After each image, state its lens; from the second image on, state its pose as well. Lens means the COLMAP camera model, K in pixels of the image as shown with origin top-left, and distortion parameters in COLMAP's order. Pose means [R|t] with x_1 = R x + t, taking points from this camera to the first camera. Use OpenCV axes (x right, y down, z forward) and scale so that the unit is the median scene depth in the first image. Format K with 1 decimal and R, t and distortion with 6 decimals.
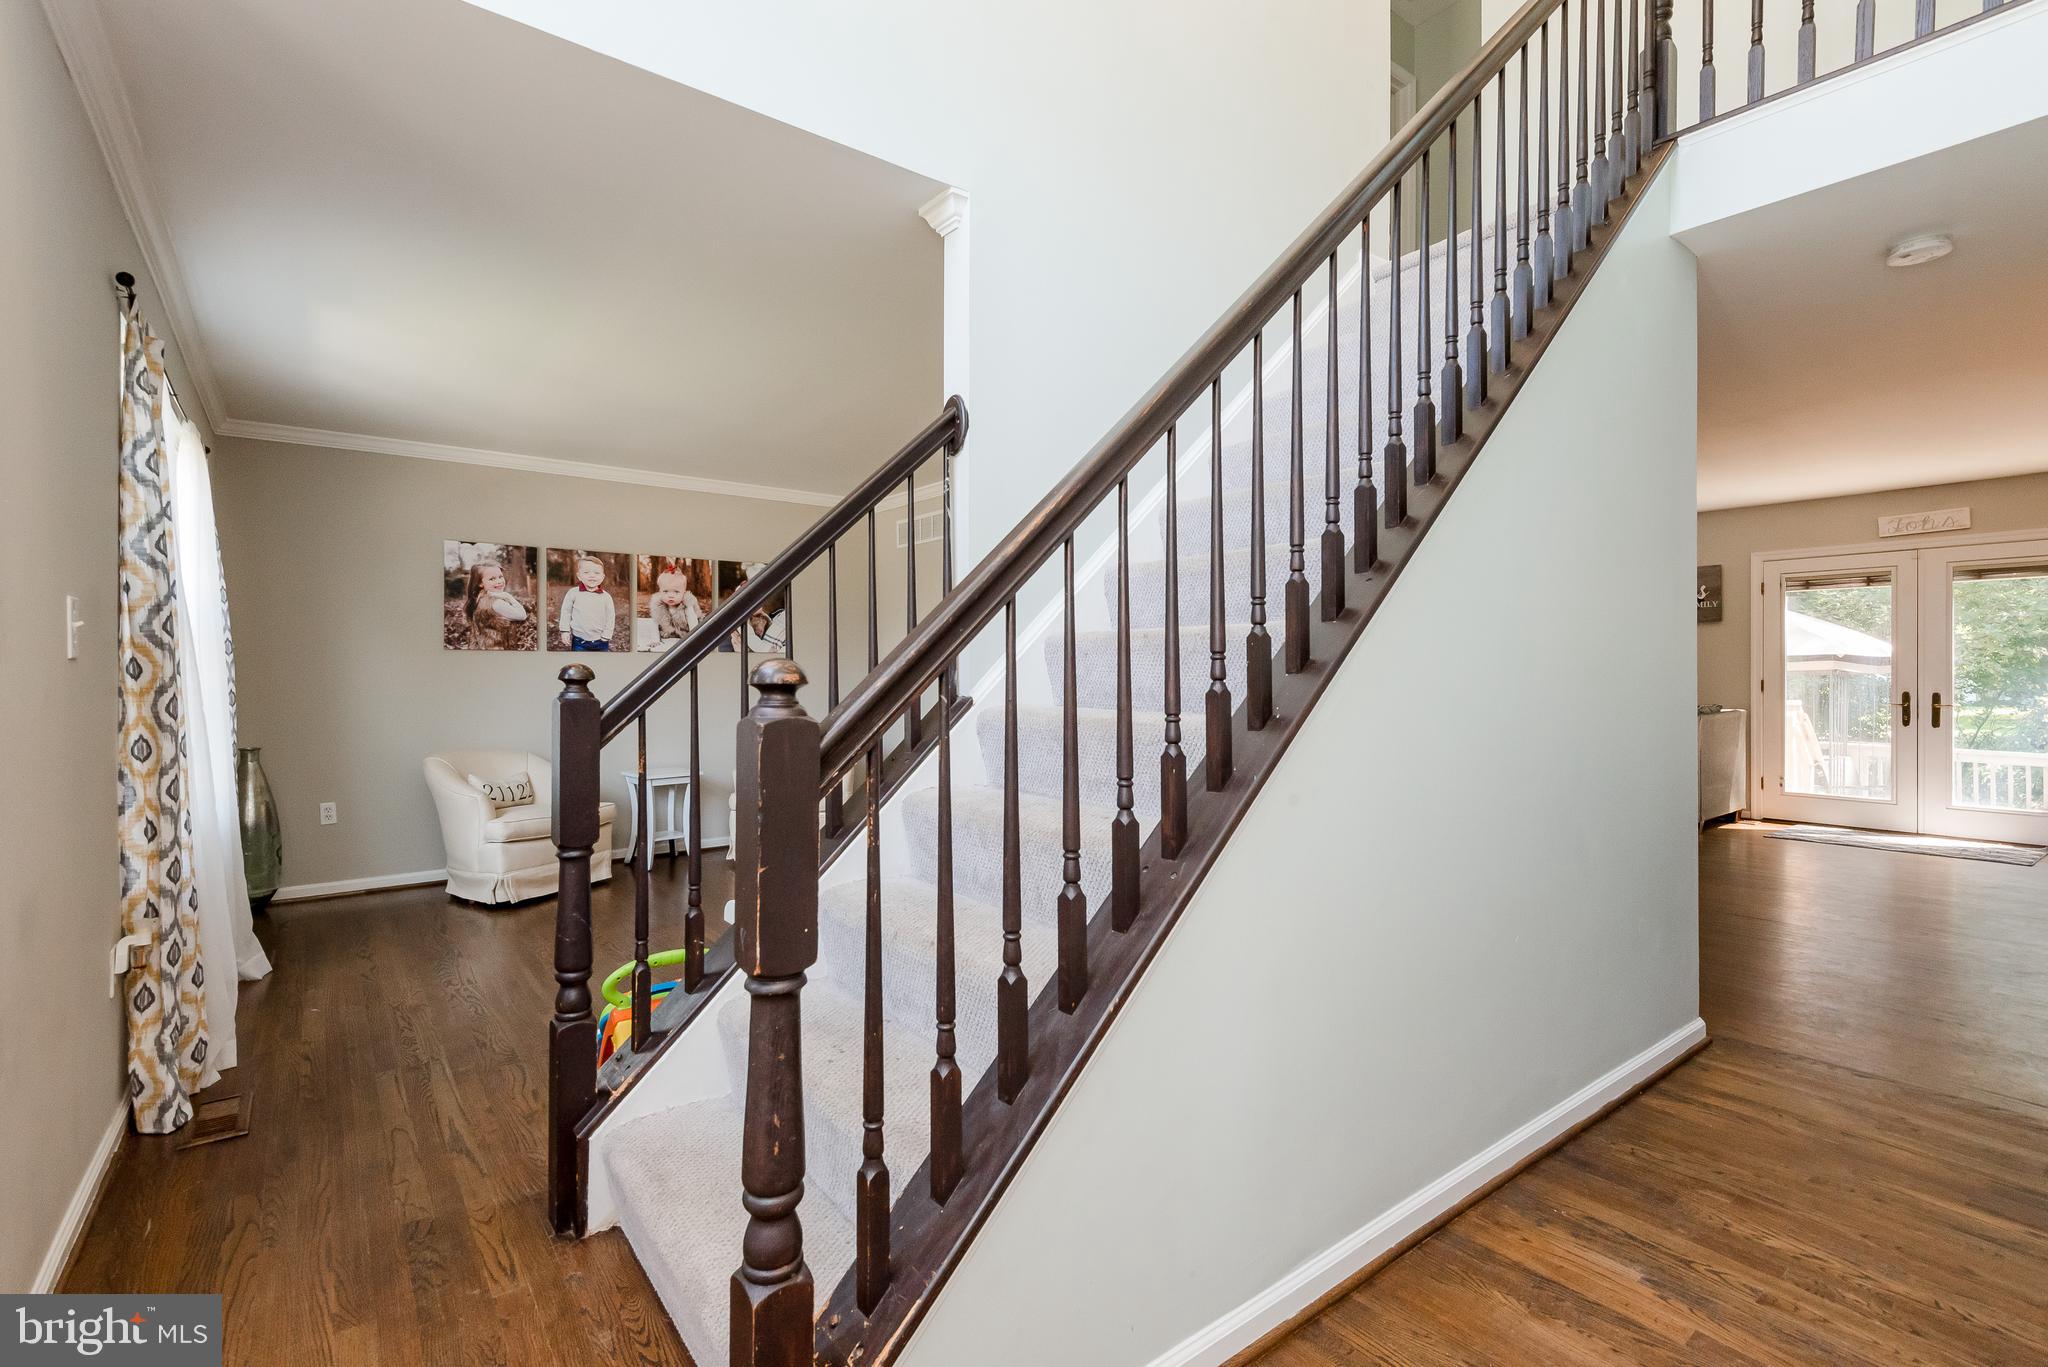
lens RADIAL K [[931.4, 0, 1021.5], [0, 931.4, 669.2], [0, 0, 1]] dist [0.003732, 0.000446]
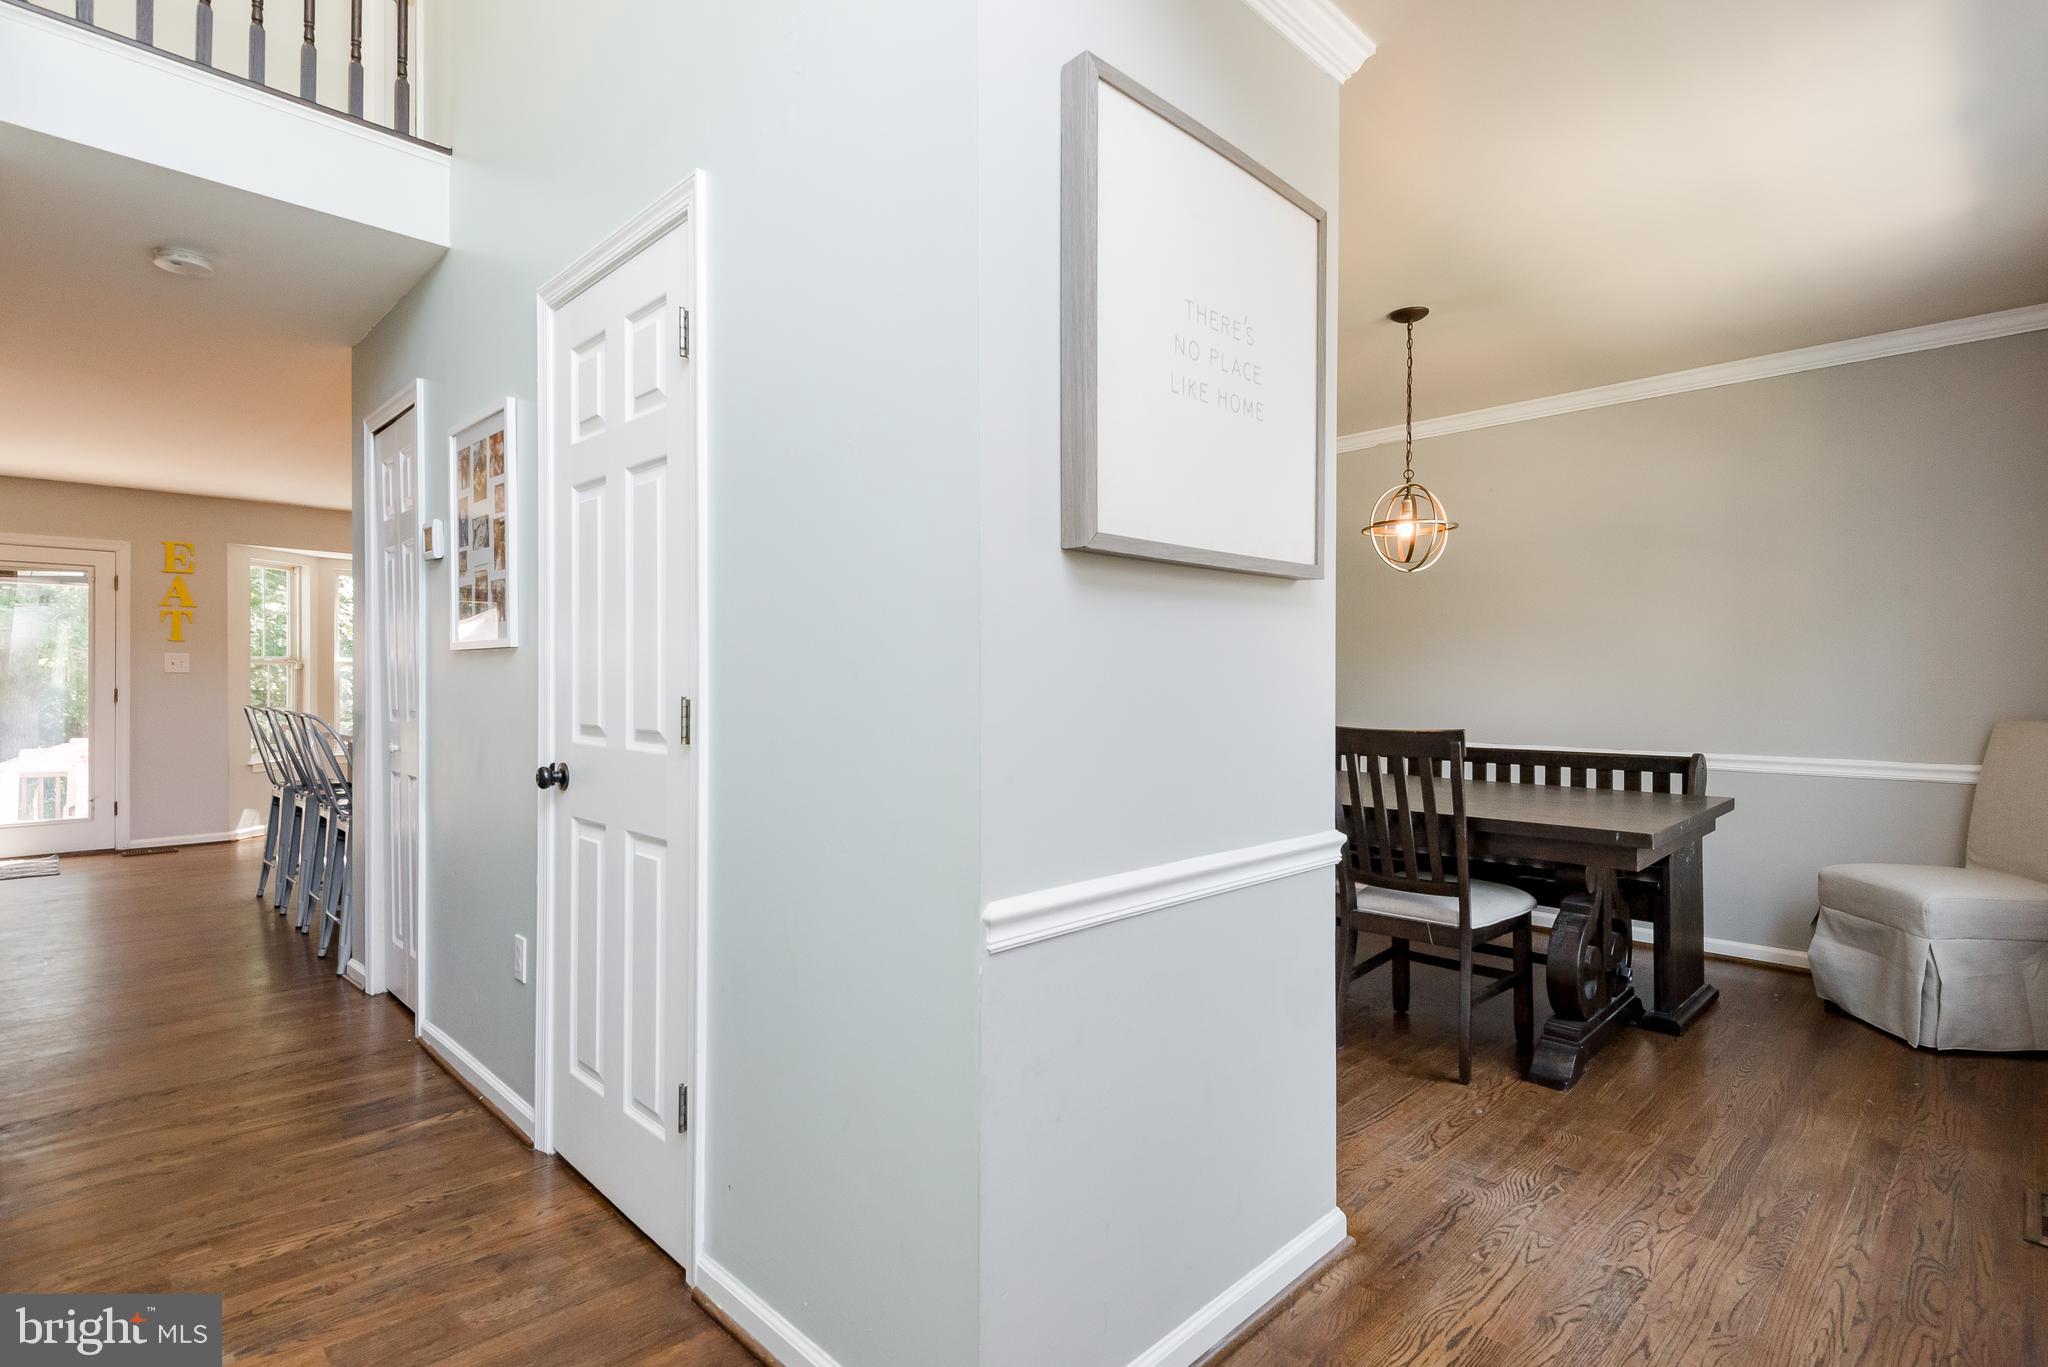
lens RADIAL K [[1005.6, 0, 1021.7], [0, 1005.6, 691.5], [0, 0, 1]] dist [0.000463, 0.000086]
pose [[-0.134353, -0.007452, 0.990905, -0.354162], [-0.004518, 0.999966, 0.006907, 0.006949], [-0.990923, -0.003548, -0.134382, 0.358295]]
